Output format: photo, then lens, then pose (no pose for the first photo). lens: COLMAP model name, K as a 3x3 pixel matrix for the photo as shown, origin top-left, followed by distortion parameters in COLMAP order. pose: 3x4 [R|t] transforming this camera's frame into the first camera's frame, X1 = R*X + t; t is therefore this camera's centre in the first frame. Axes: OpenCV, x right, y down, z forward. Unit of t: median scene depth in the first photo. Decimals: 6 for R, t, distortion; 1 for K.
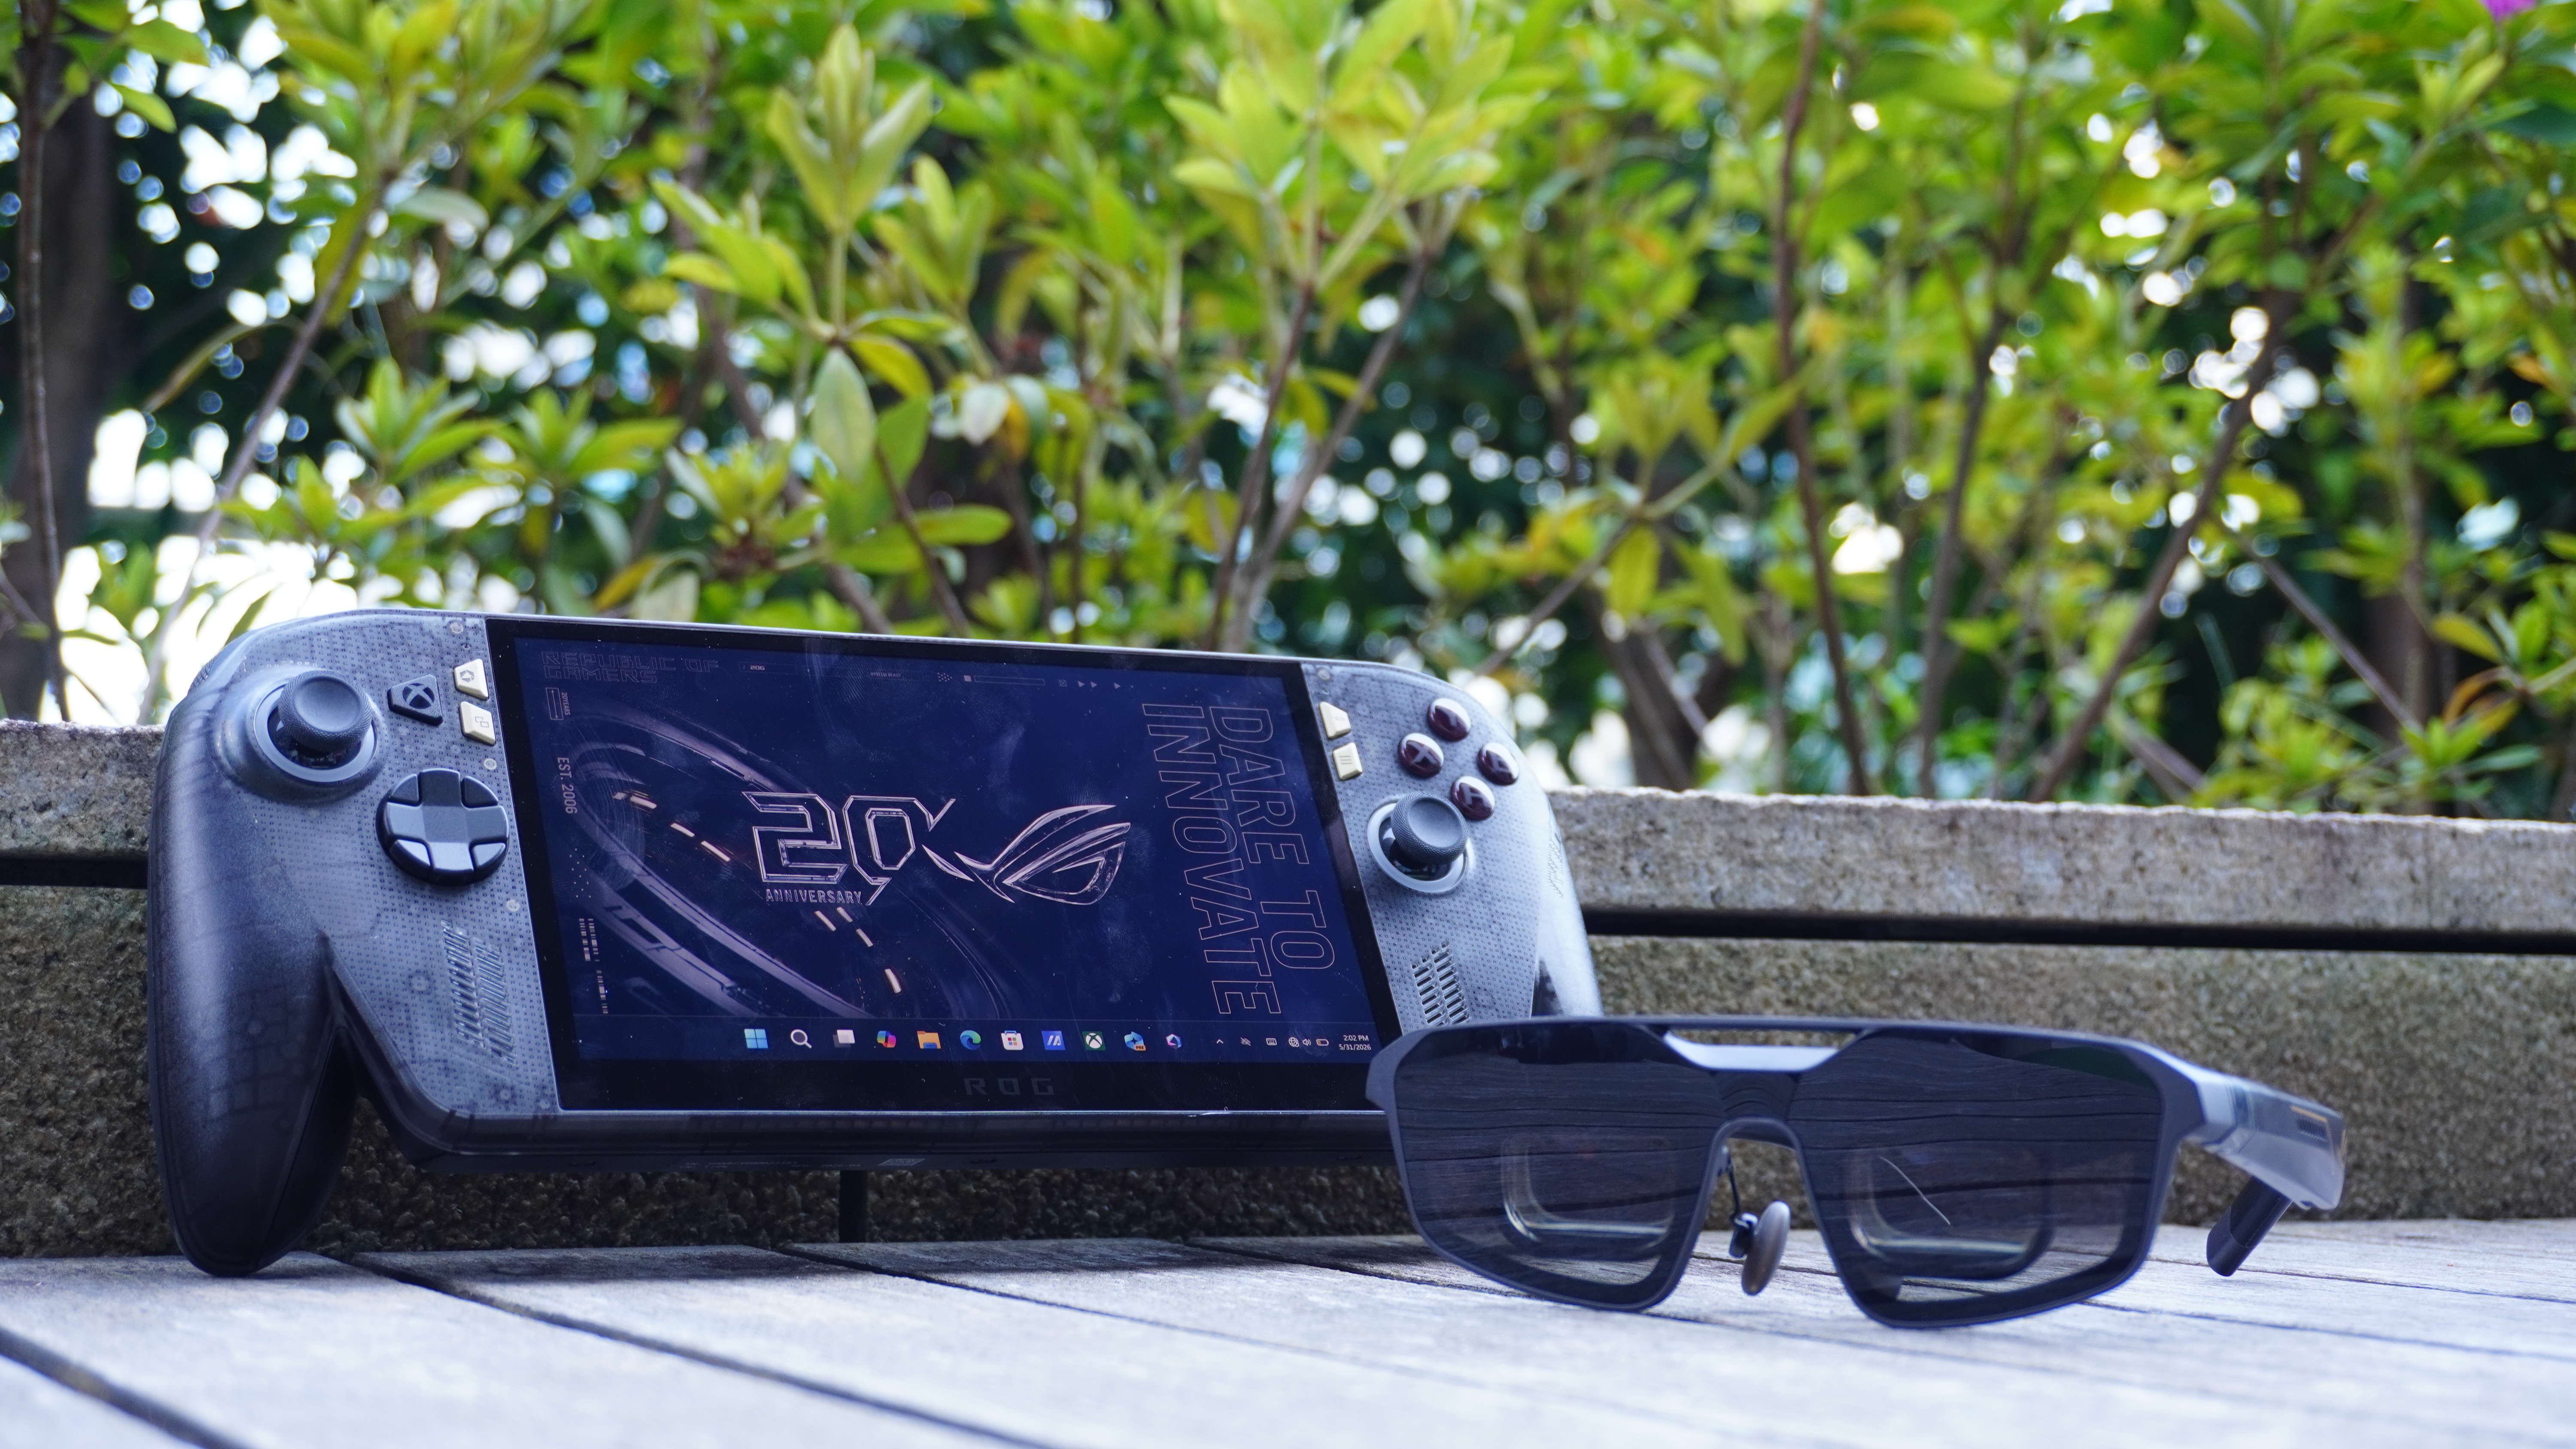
lens RADIAL K [[4034.6, 0, 1288.0], [0, 4034.6, 724.5], [0, 0, 1]] dist [0.000666, 0.019085]
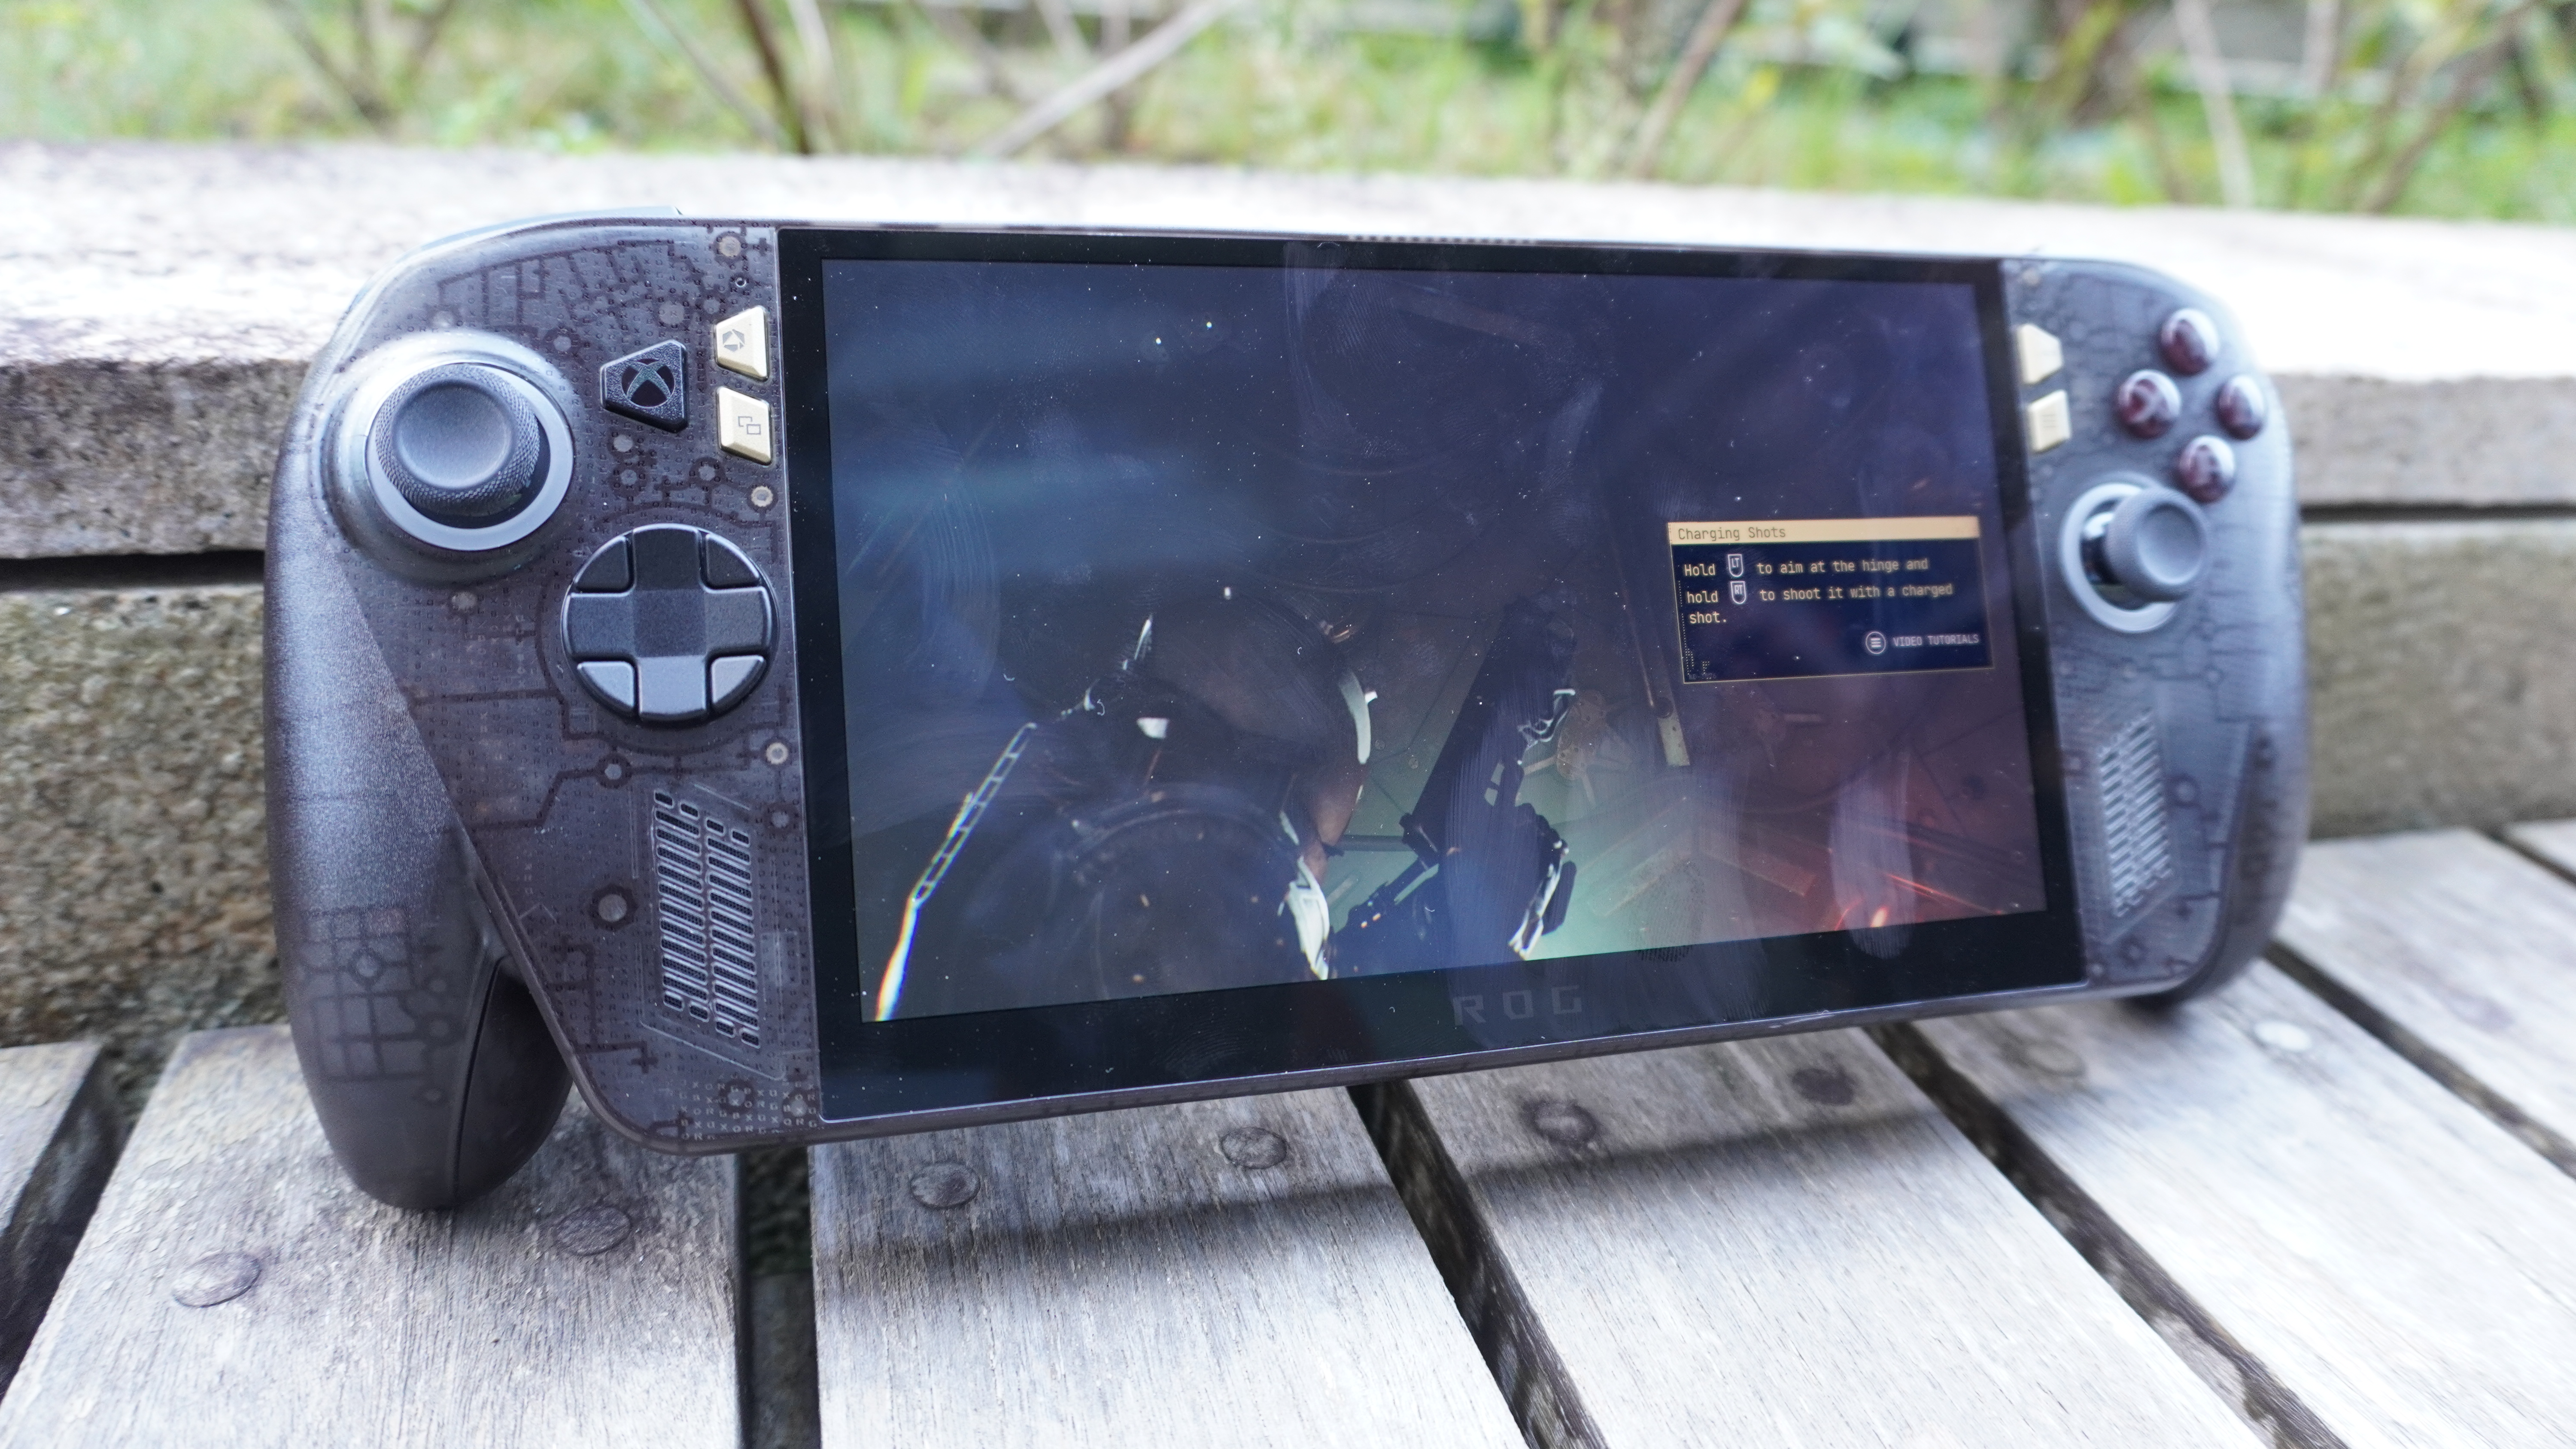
lens RADIAL K [[1741.9, 0, 1288.0], [0, 1741.9, 724.5], [0, 0, 1]] dist [-0.027415, -0.000741]
pose [[0.975844, 0.134284, -0.172327, -0.051914], [-0.039215, 0.883646, 0.466510, -0.074247], [0.214921, -0.448483, 0.867567, 0.624255]]
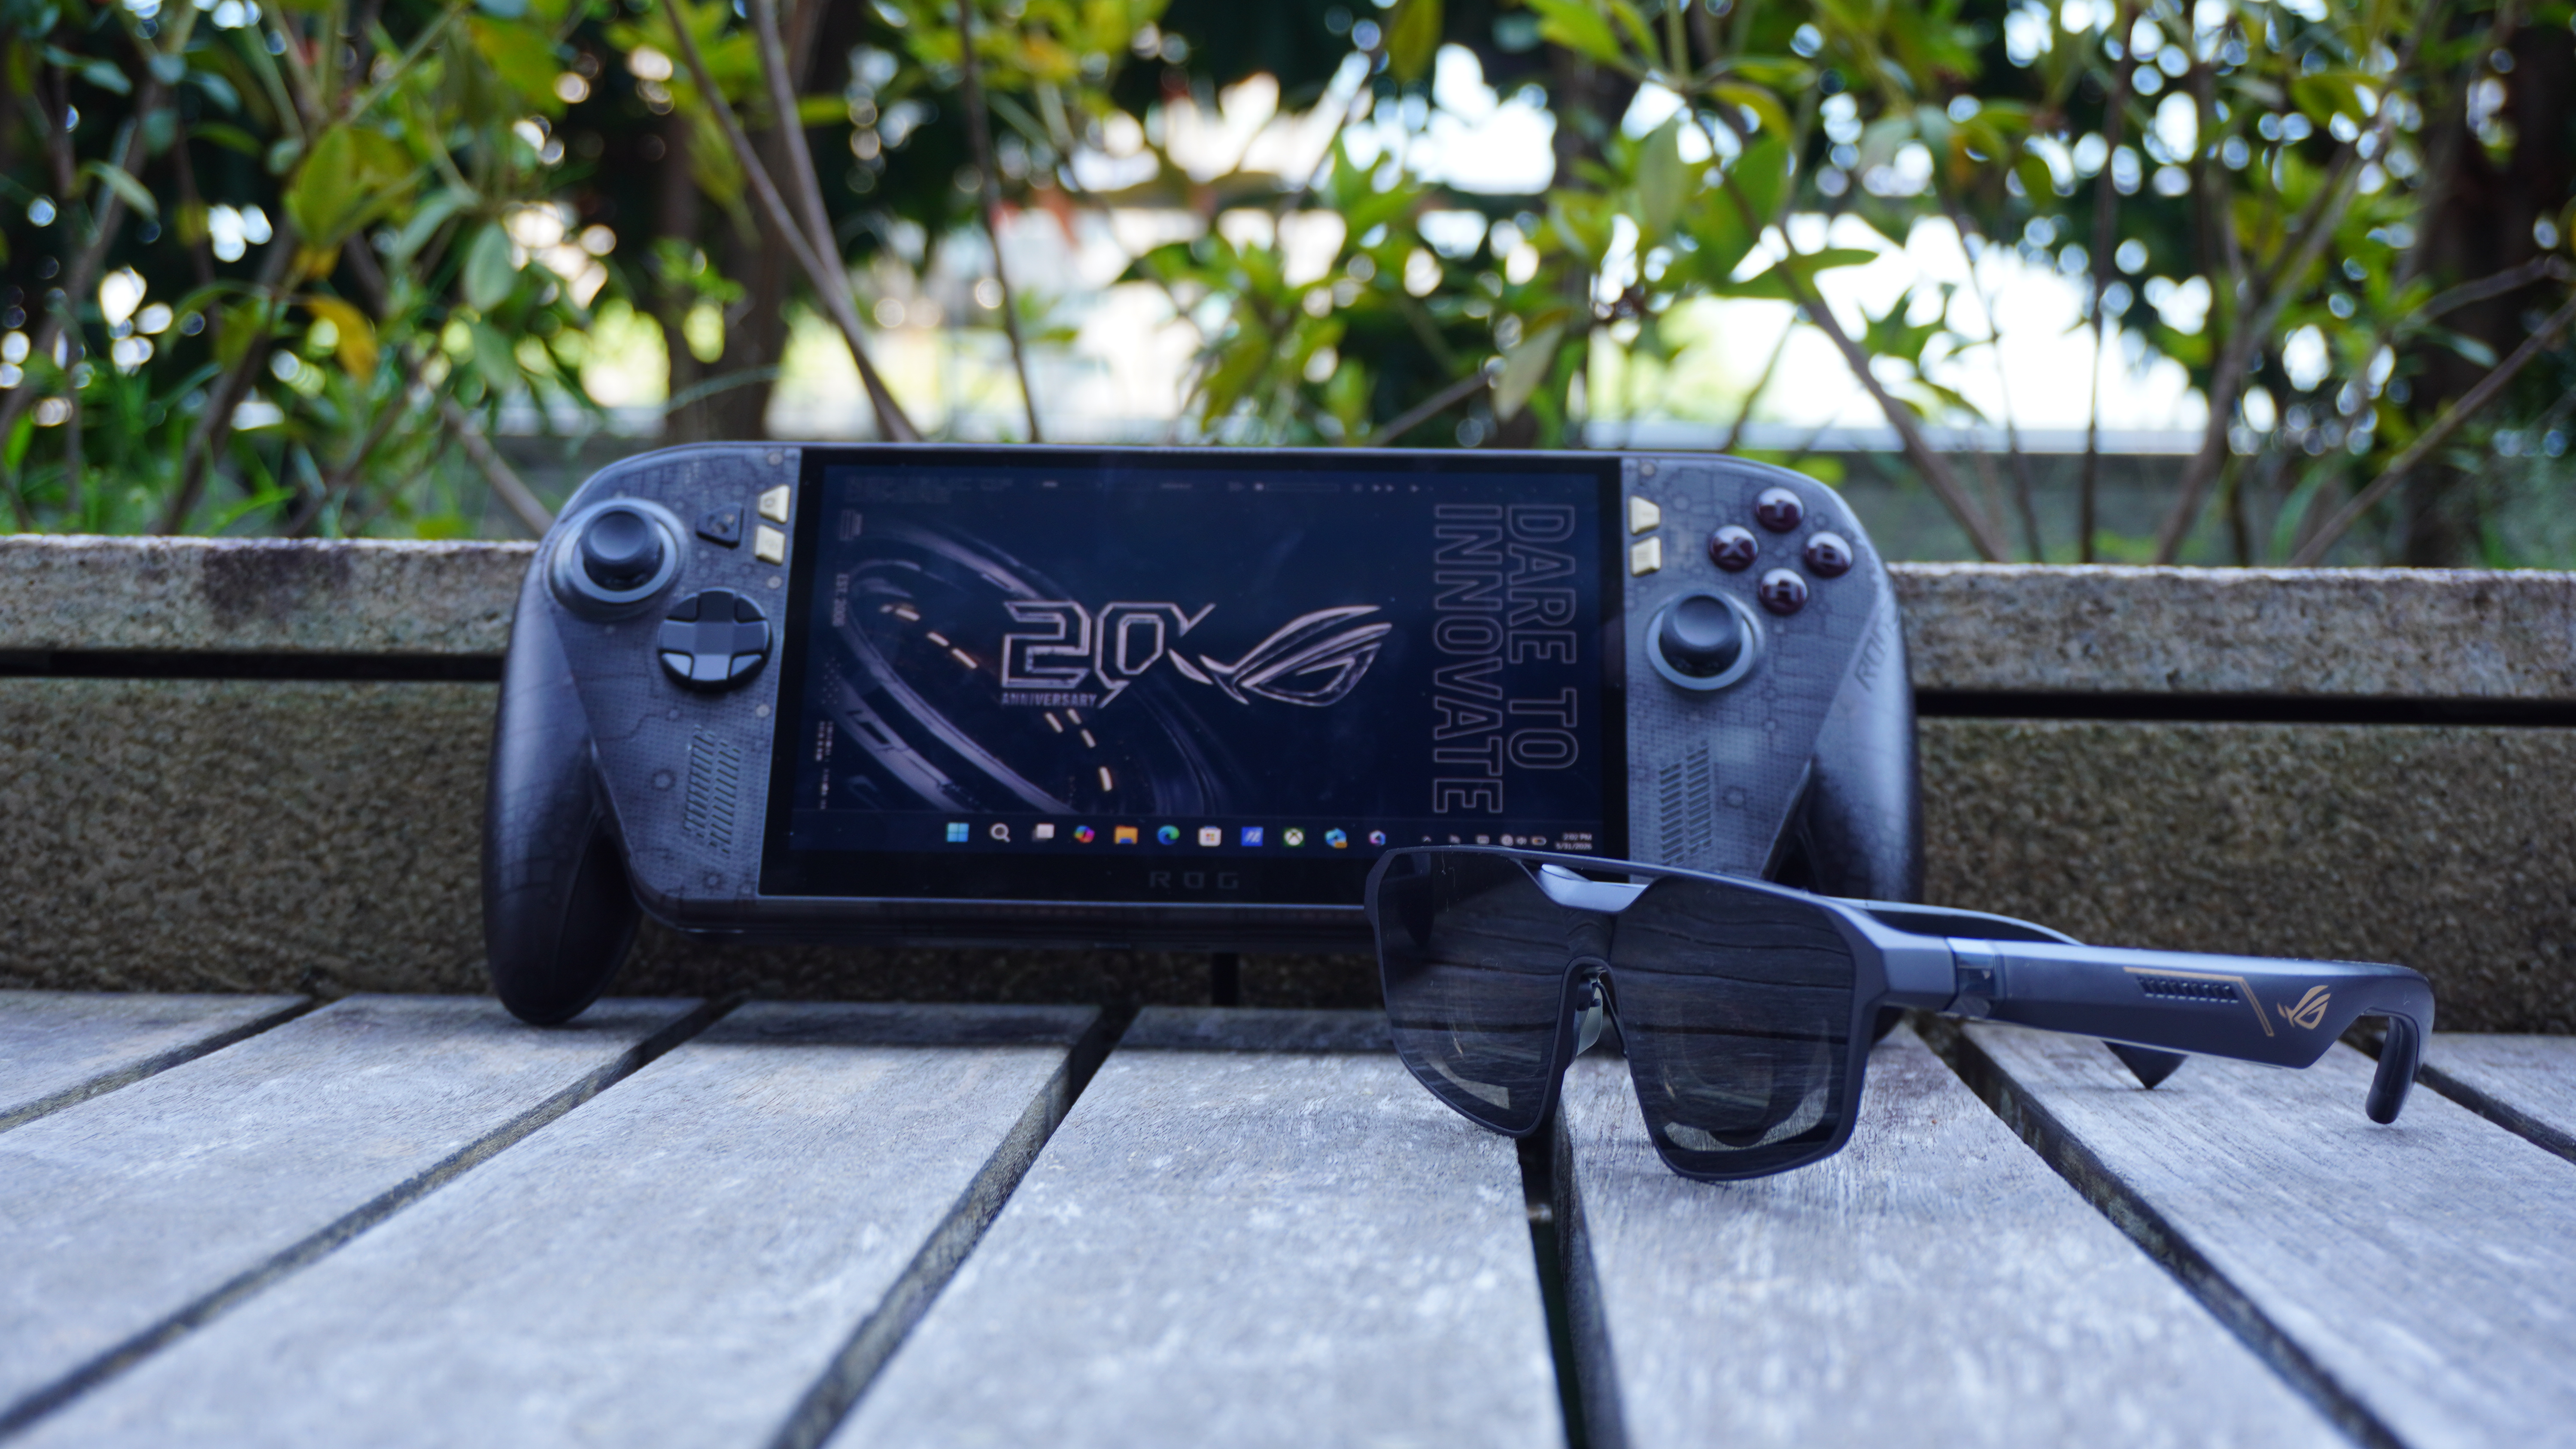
lens RADIAL K [[4034.6, 0, 1288.0], [0, 4034.6, 724.5], [0, 0, 1]] dist [0.000666, 0.019085]
pose [[0.875543, 0.015284, -0.482898, 0.388748], [0.030378, 0.995780, 0.086595, -0.036046], [0.482184, -0.090487, 0.871384, 0.066908]]
